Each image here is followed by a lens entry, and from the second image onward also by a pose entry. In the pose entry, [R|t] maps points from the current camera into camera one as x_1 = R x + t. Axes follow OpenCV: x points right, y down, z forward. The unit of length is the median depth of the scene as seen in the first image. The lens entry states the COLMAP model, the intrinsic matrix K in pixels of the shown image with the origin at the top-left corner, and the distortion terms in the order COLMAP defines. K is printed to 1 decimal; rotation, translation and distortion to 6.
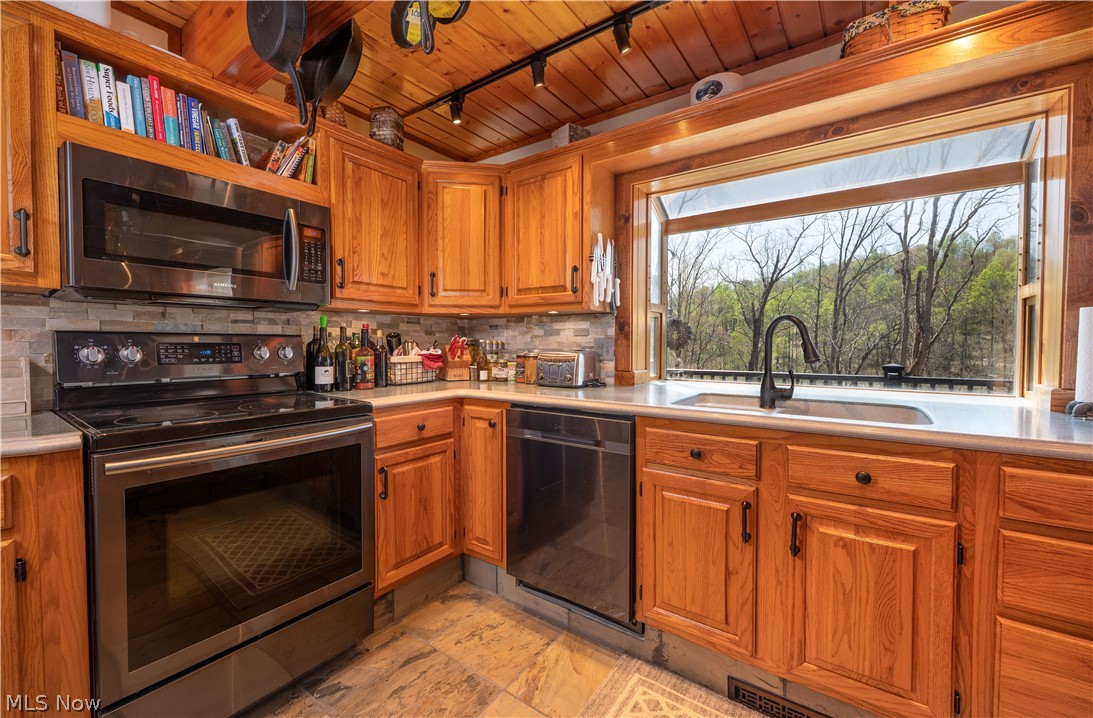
lens RADIAL K [[443.2, 0, 545.7], [0, 443.2, 355.0], [0, 0, 1]] dist [0.000355, 0.000013]
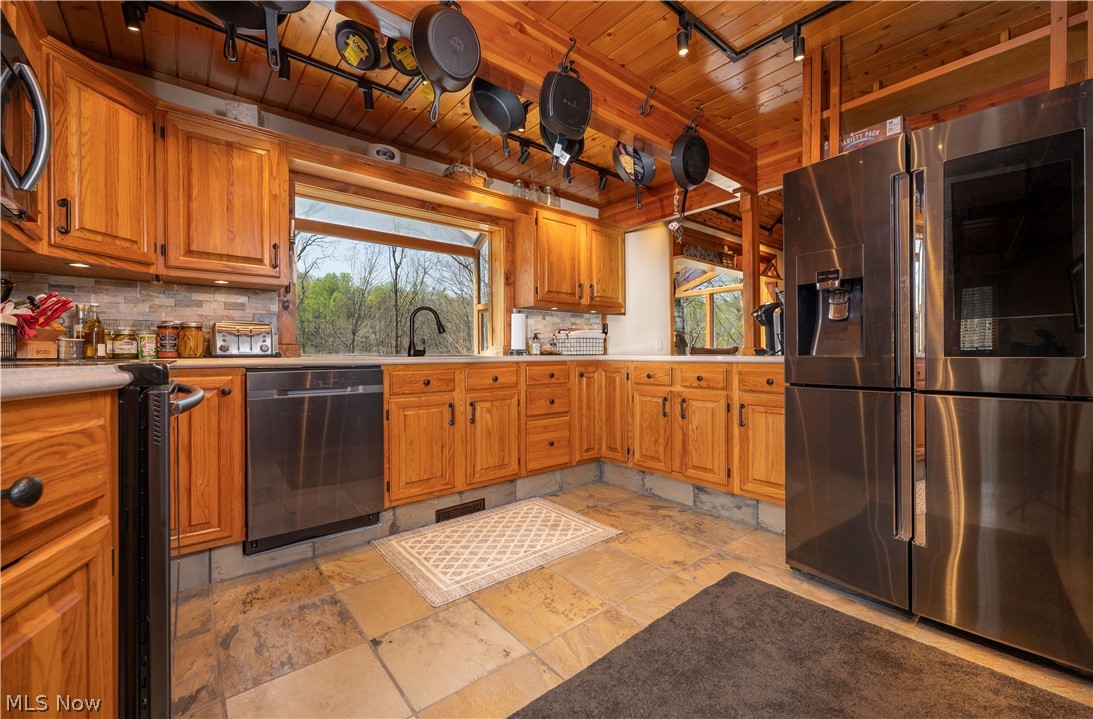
lens RADIAL K [[443.2, 0, 545.9], [0, 443.2, 354.7], [0, 0, 1]] dist [0.000355, 0.000013]
pose [[0.255000, -0.004501, 0.966931, -0.858379], [0.030802, 0.999519, -0.003470, 0.100762], [-0.966450, 0.030668, 0.255016, 0.093233]]
